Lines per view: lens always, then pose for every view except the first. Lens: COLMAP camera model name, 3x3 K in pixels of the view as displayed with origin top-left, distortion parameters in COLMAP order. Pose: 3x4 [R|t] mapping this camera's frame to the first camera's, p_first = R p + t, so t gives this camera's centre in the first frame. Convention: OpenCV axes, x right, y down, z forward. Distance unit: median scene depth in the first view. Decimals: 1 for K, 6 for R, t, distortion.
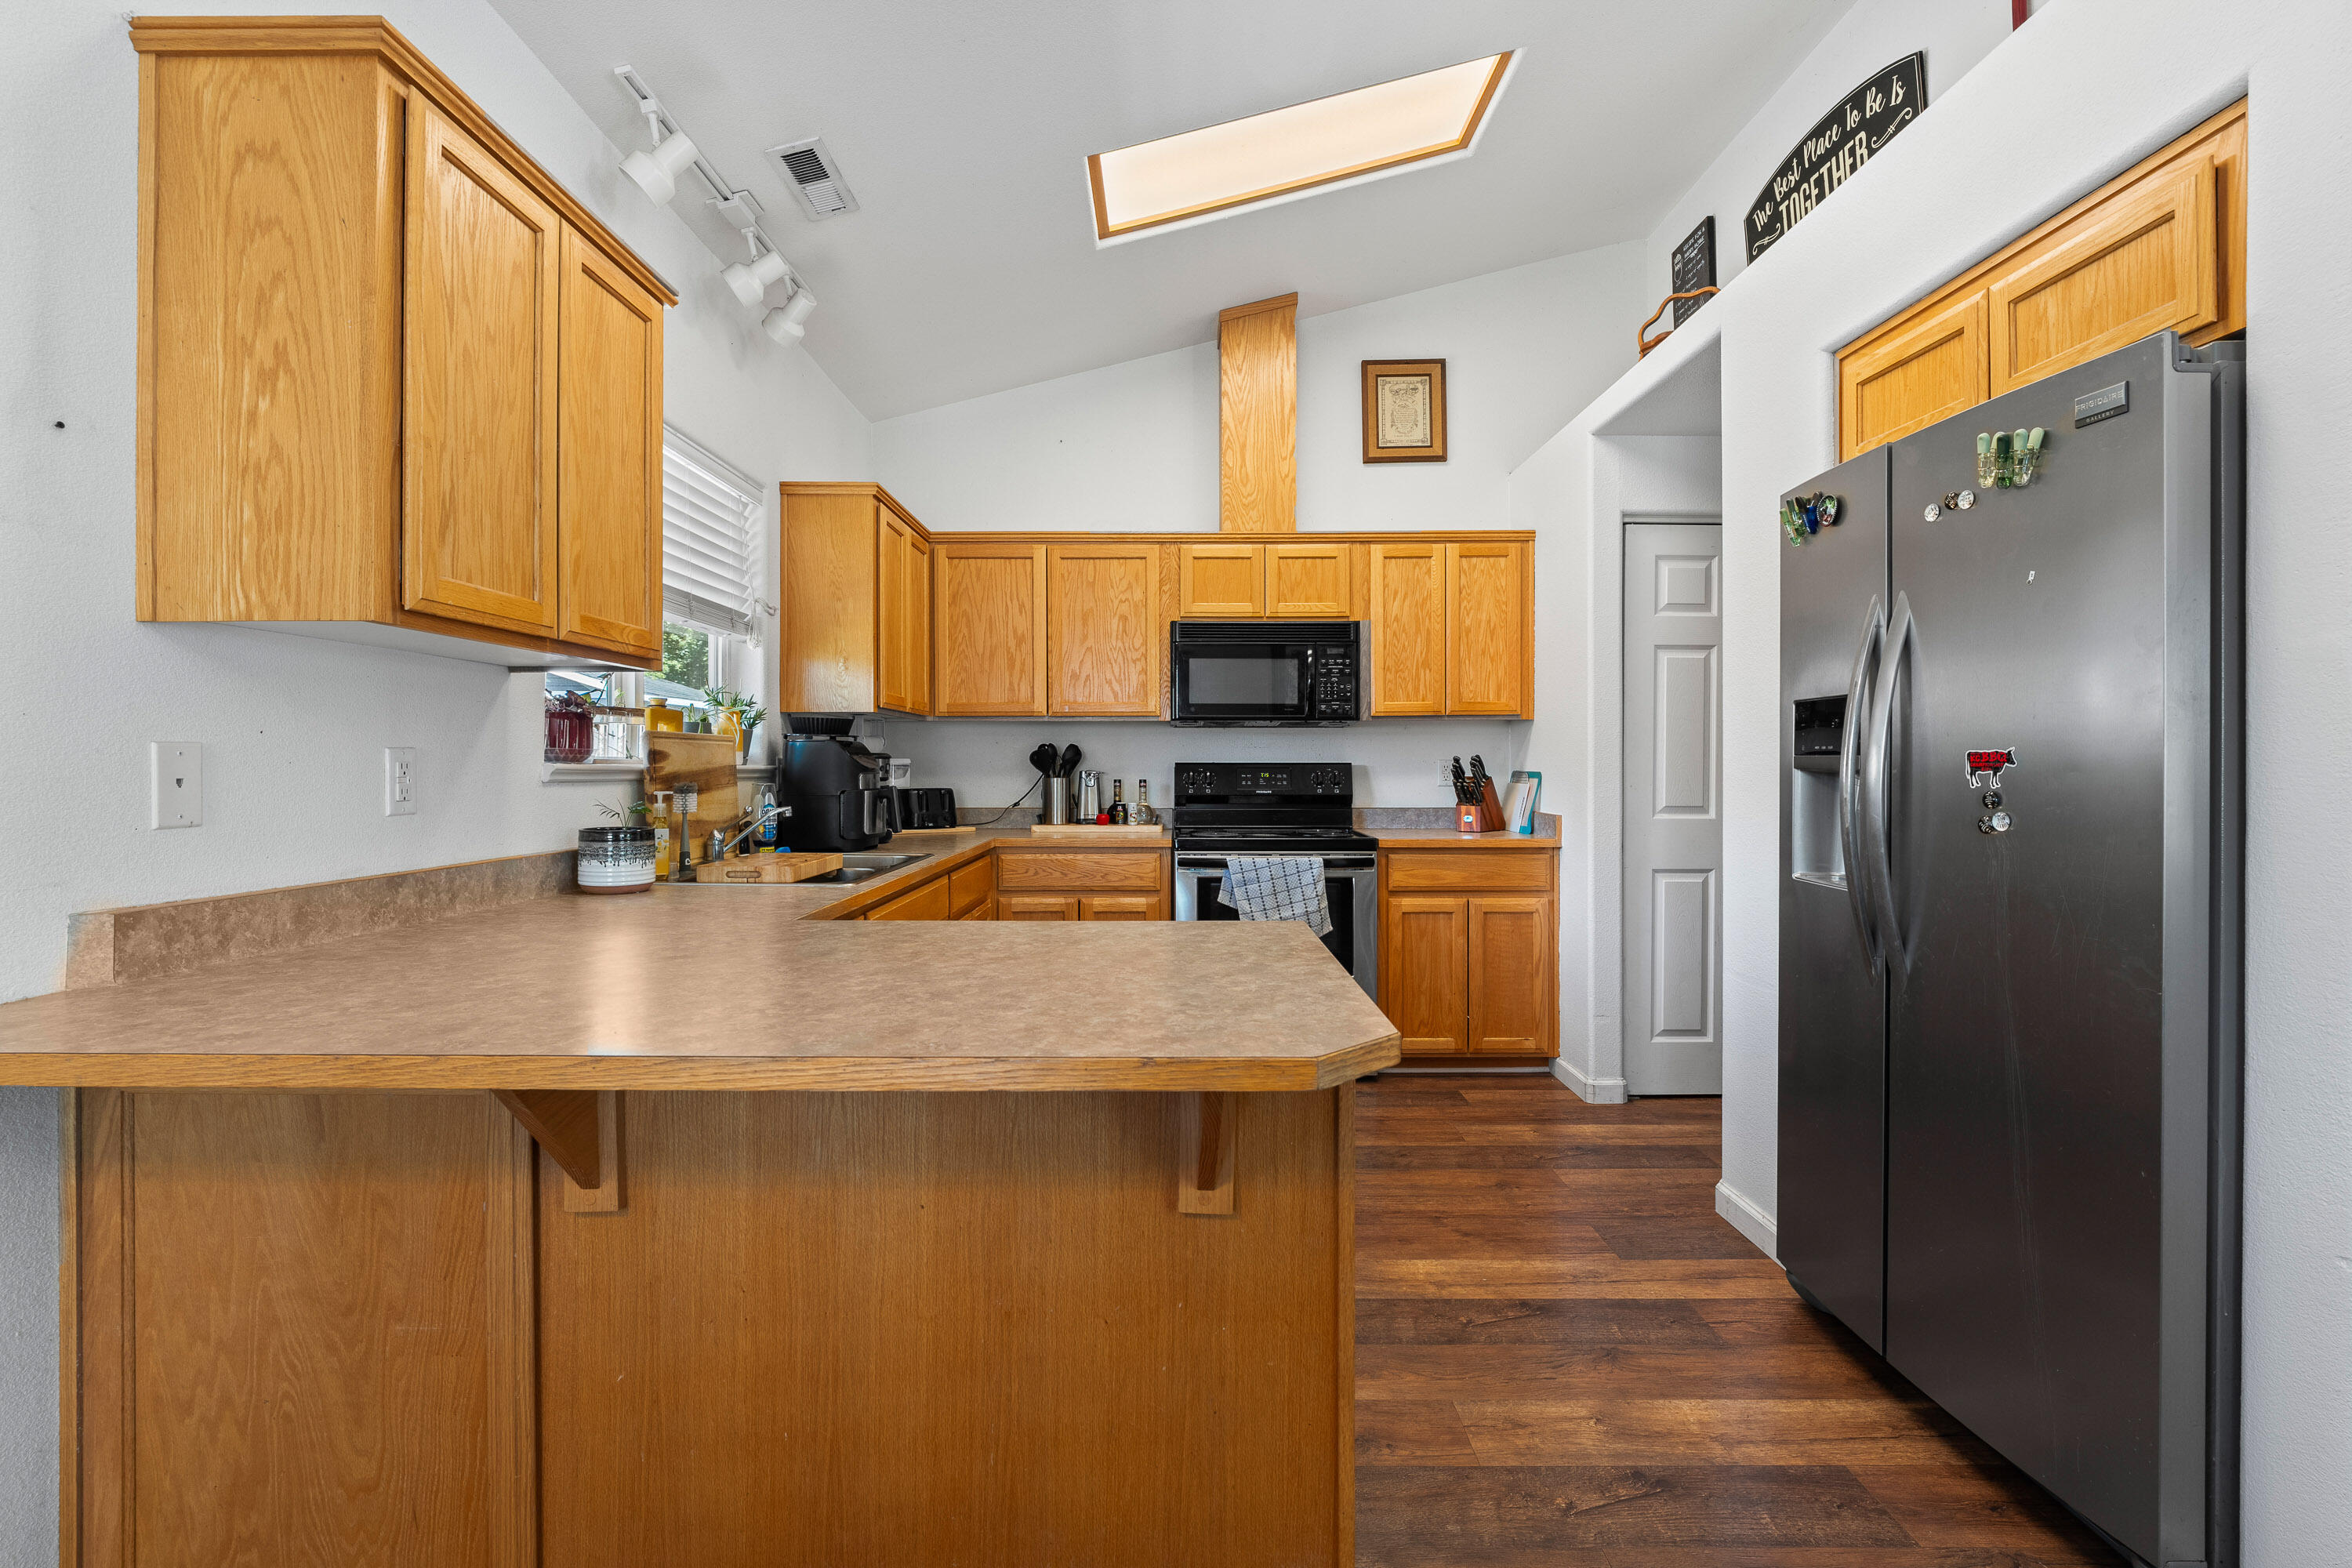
lens RADIAL K [[1066.6, 0, 1170.3], [0, 1066.6, 763.9], [0, 0, 1]] dist [-0.009771, 0.000057]
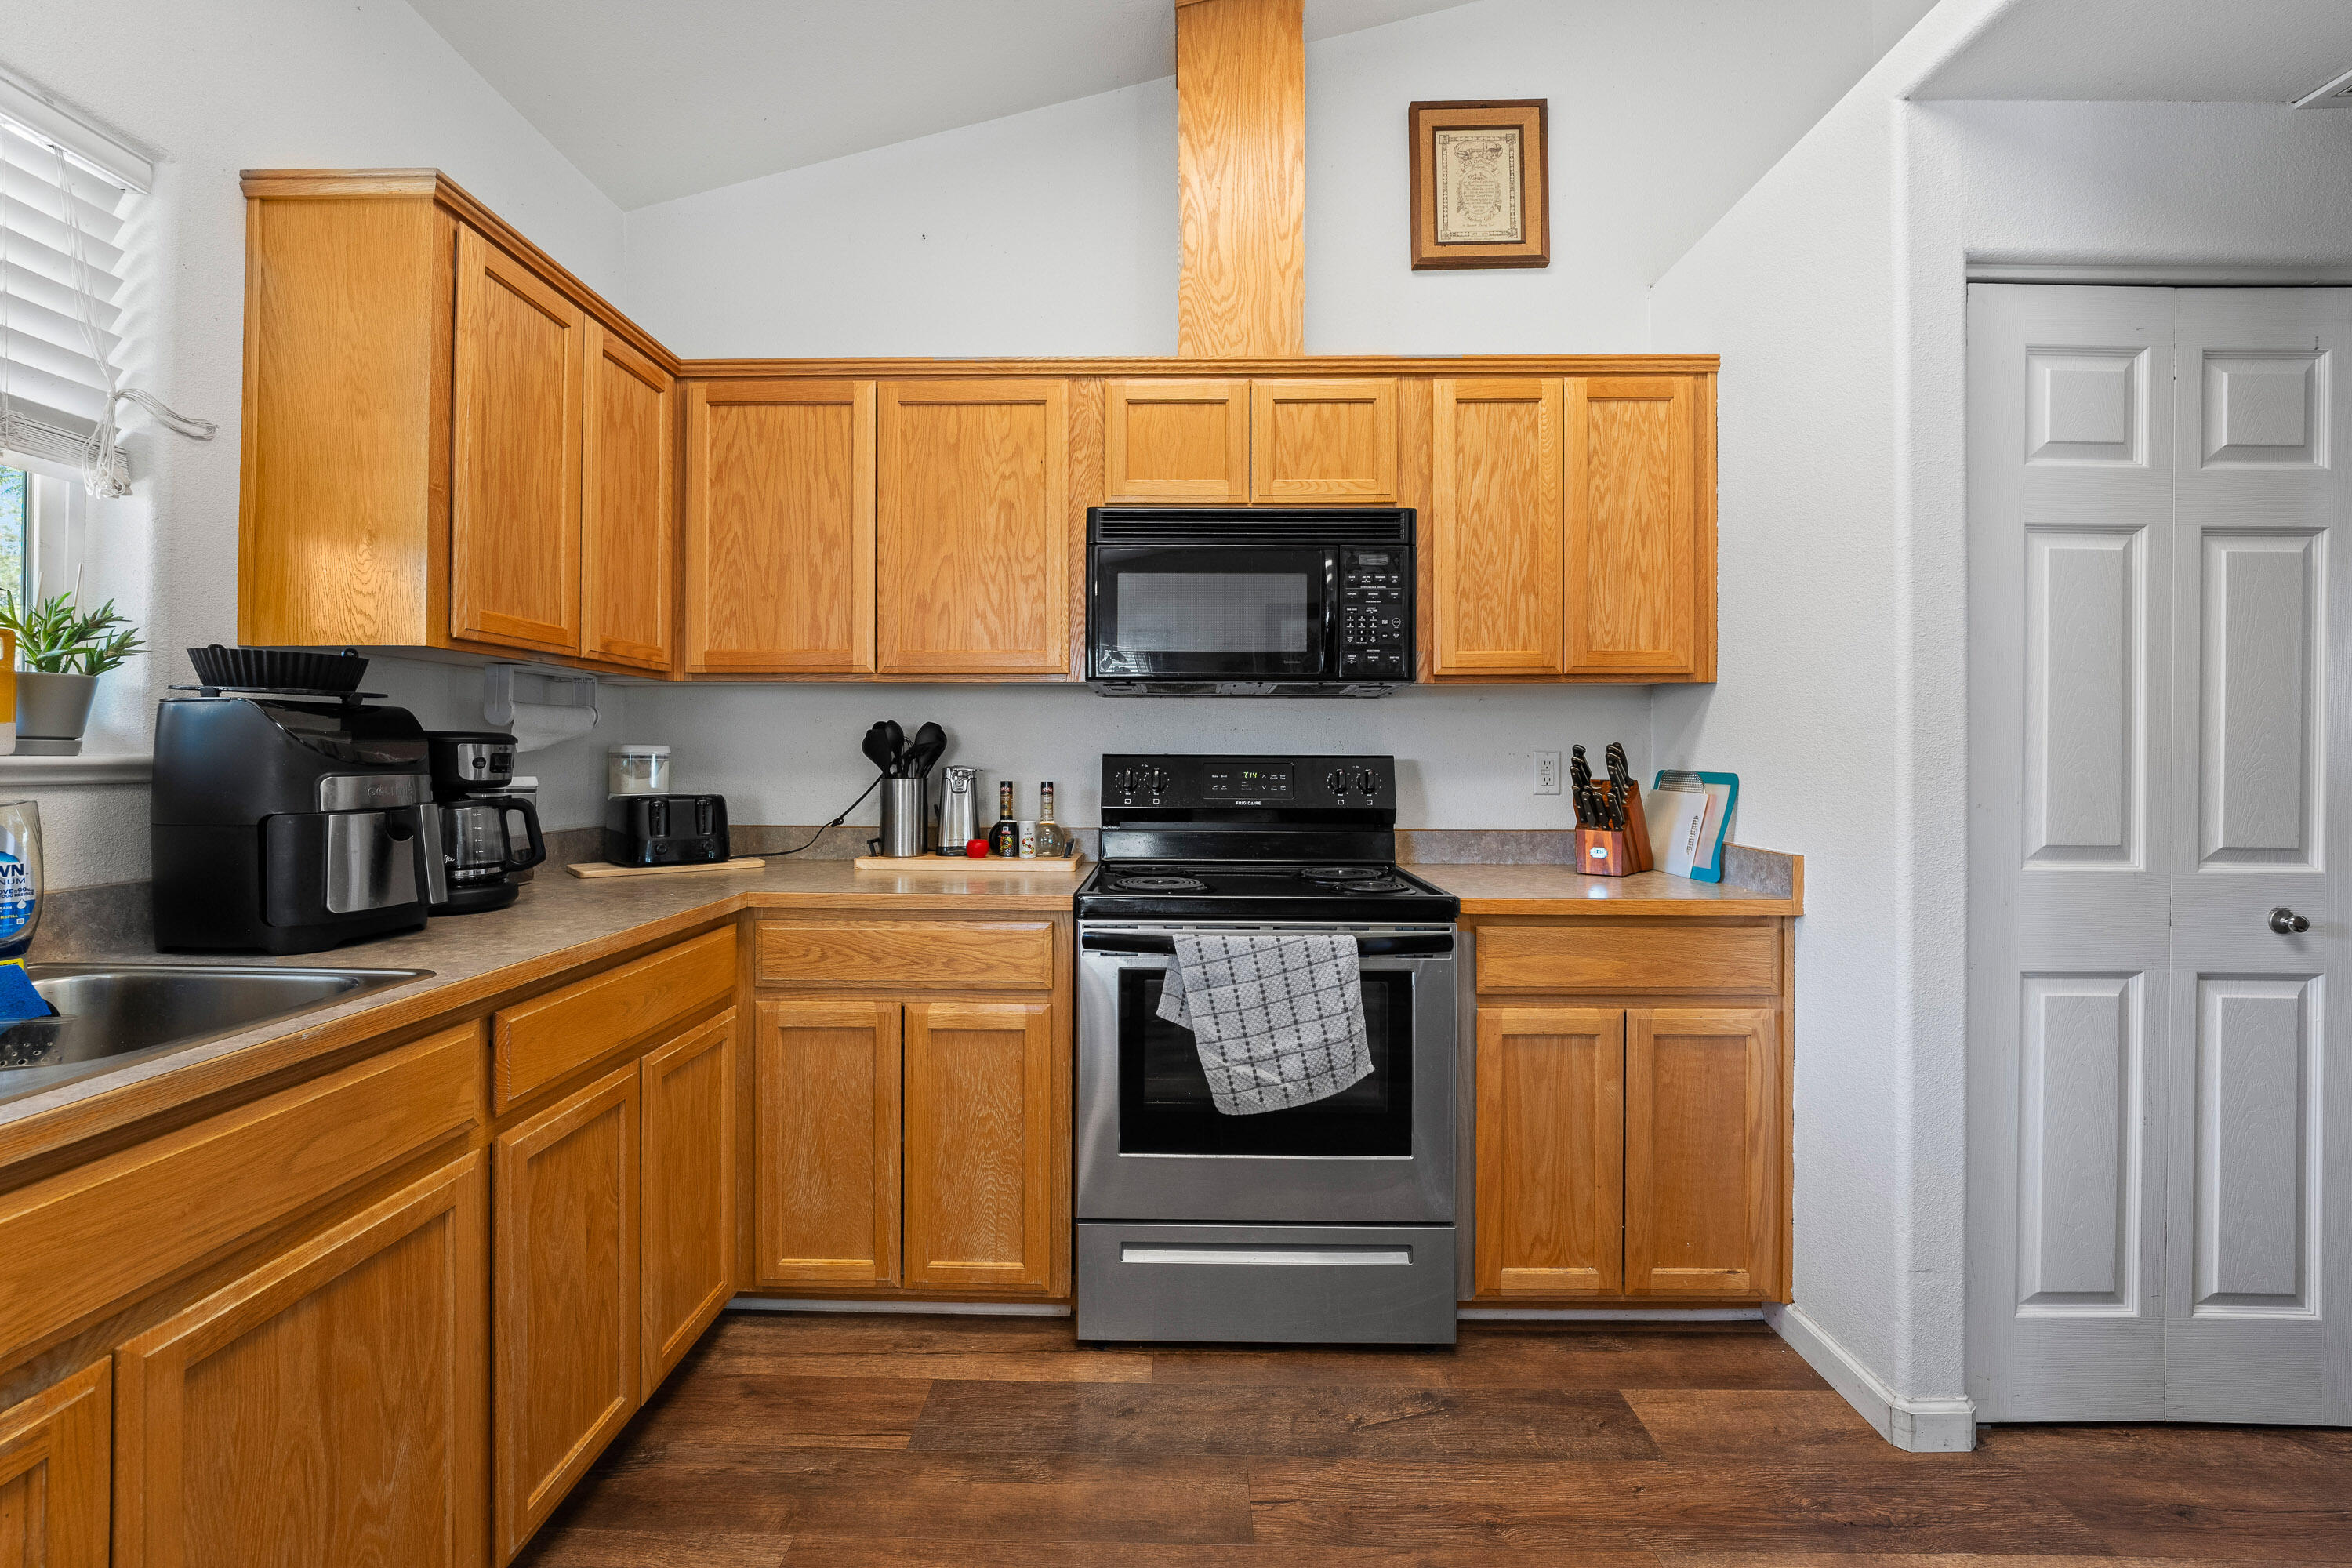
lens RADIAL K [[971.1, 0, 1163.2], [0, 971.1, 749.2], [0, 0, 1]] dist [-0.016545, 0.000593]
pose [[0.999922, 0.004307, -0.011731, 0.051742], [-0.004382, 0.999970, -0.006407, -0.000675], [0.011703, 0.006458, 0.999911, 0.508620]]
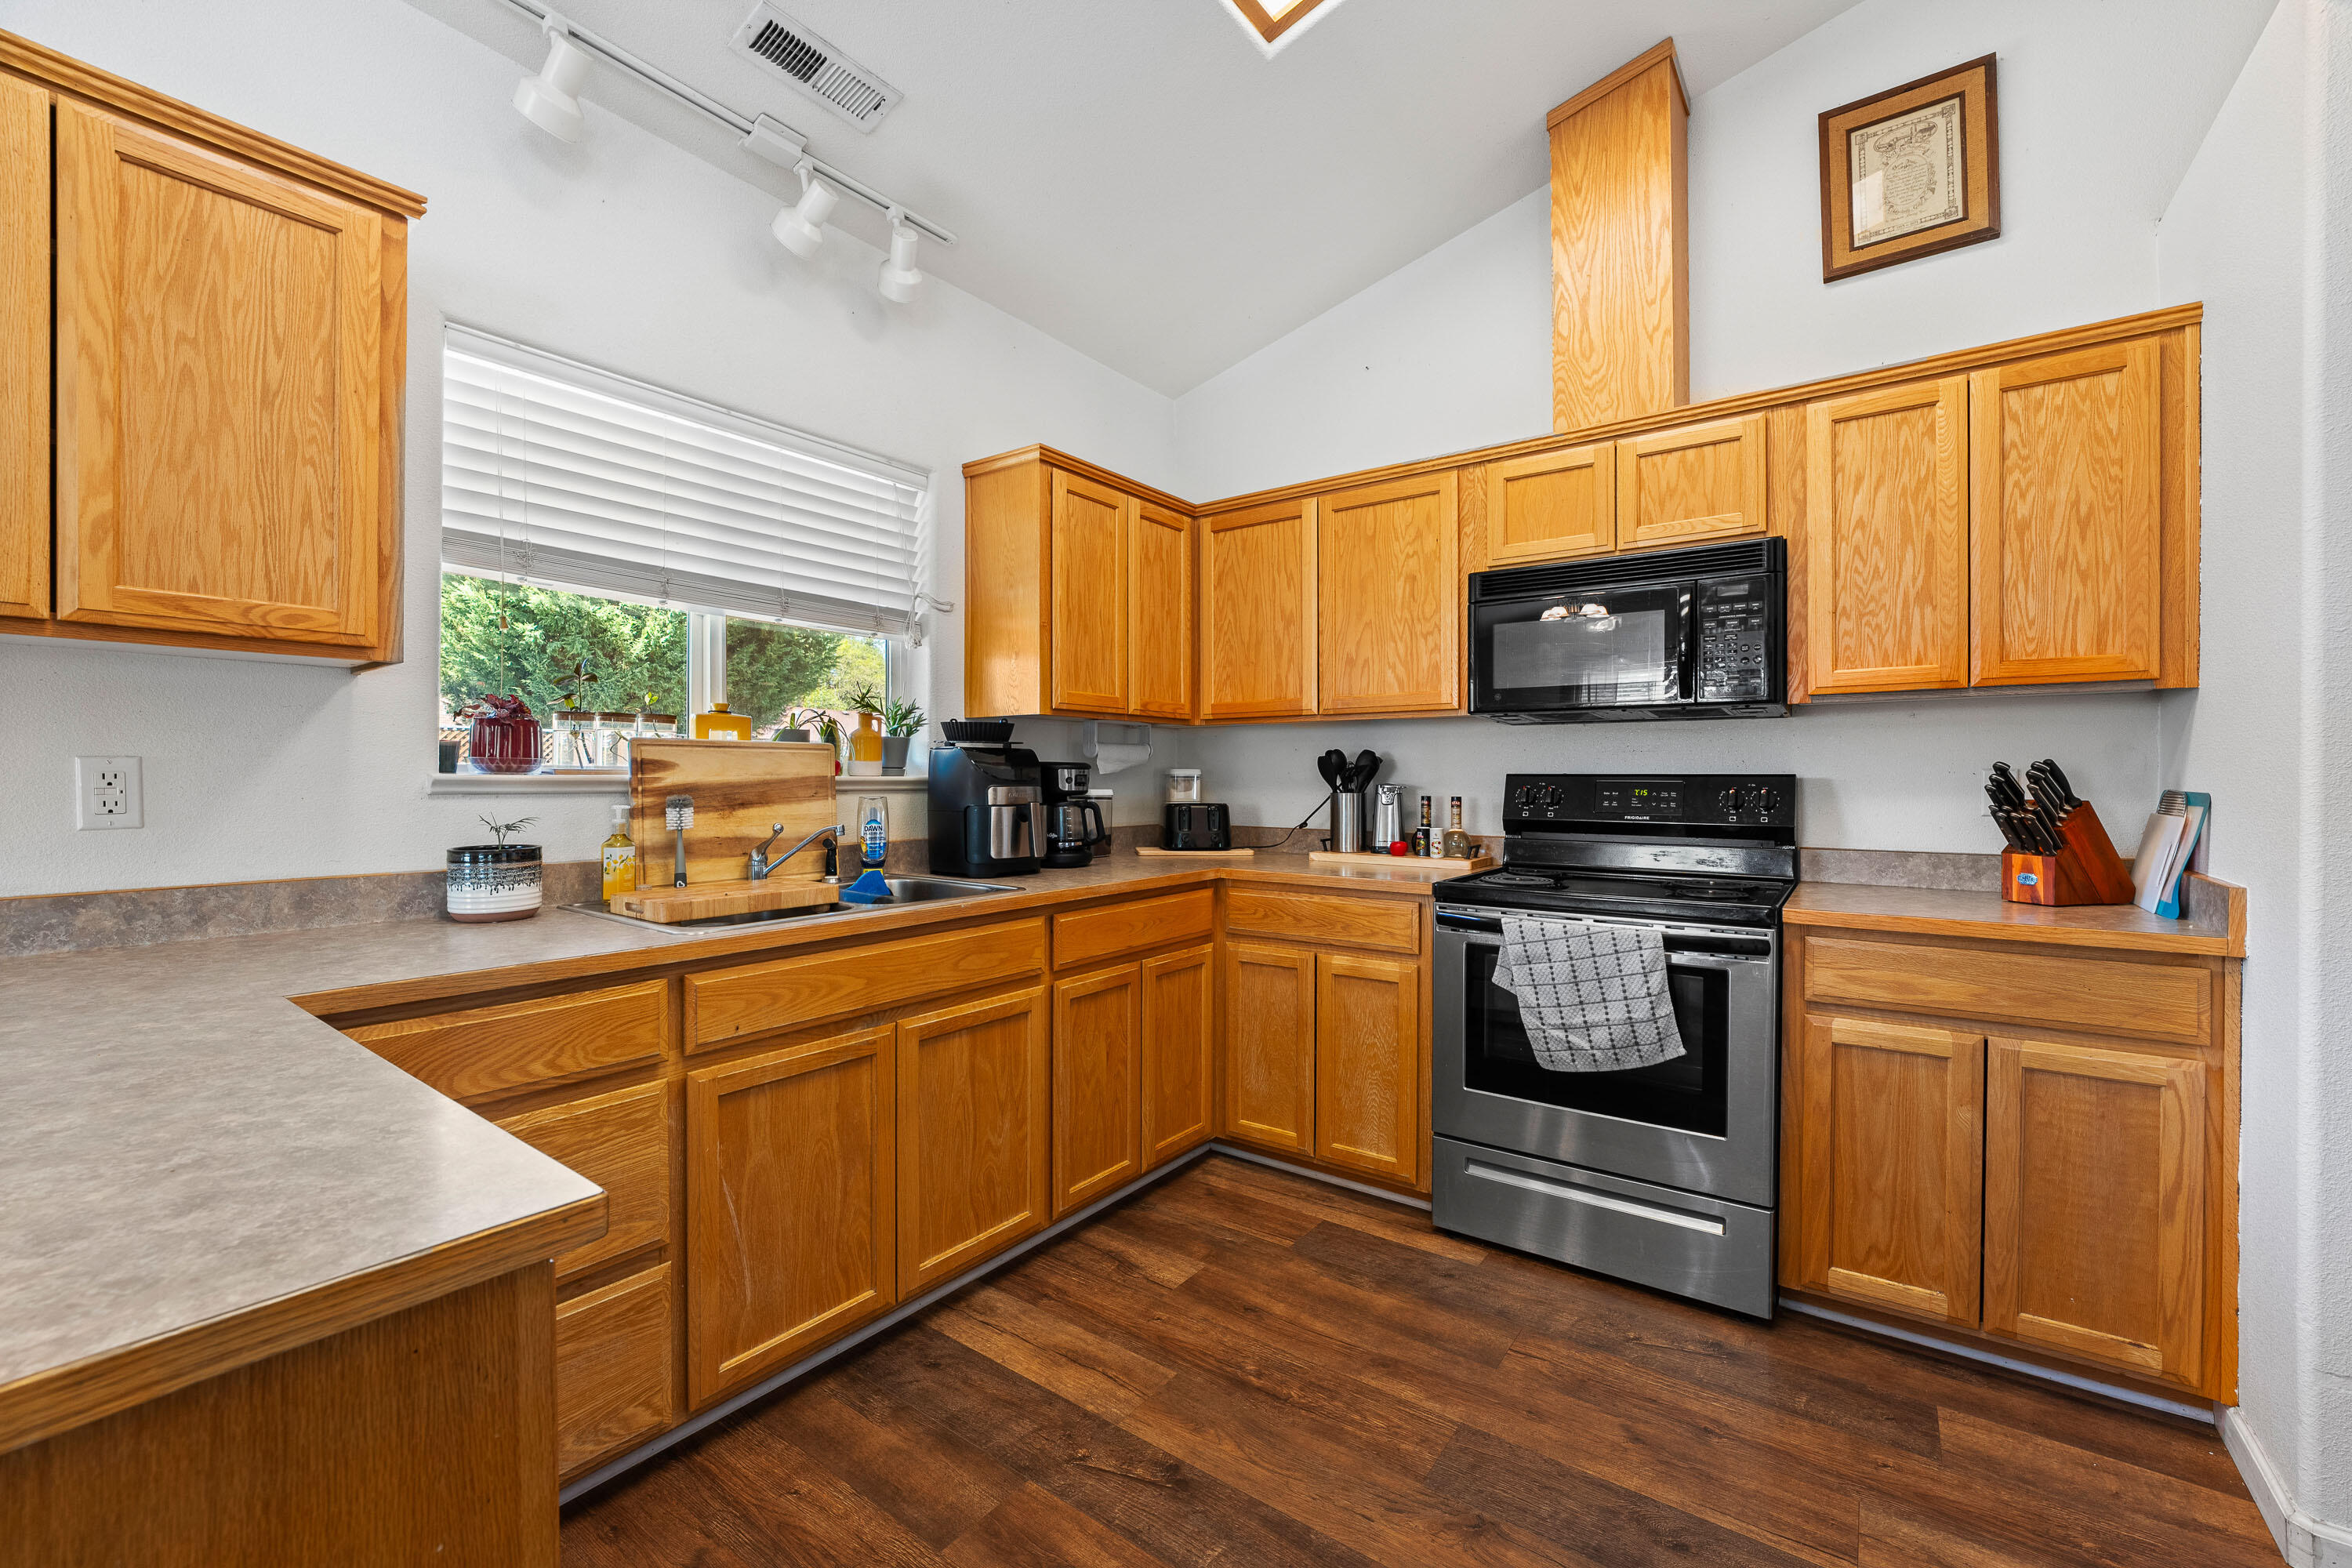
lens RADIAL K [[950.0, 0, 1176.5], [0, 950.0, 780.2], [0, 0, 1]] dist [-0.018589, 0.002889]
pose [[0.809721, 0.004469, -0.586798, 0.227493], [-0.001404, 0.999983, 0.005679, -0.000284], [0.586814, -0.003775, 0.809713, 0.399882]]
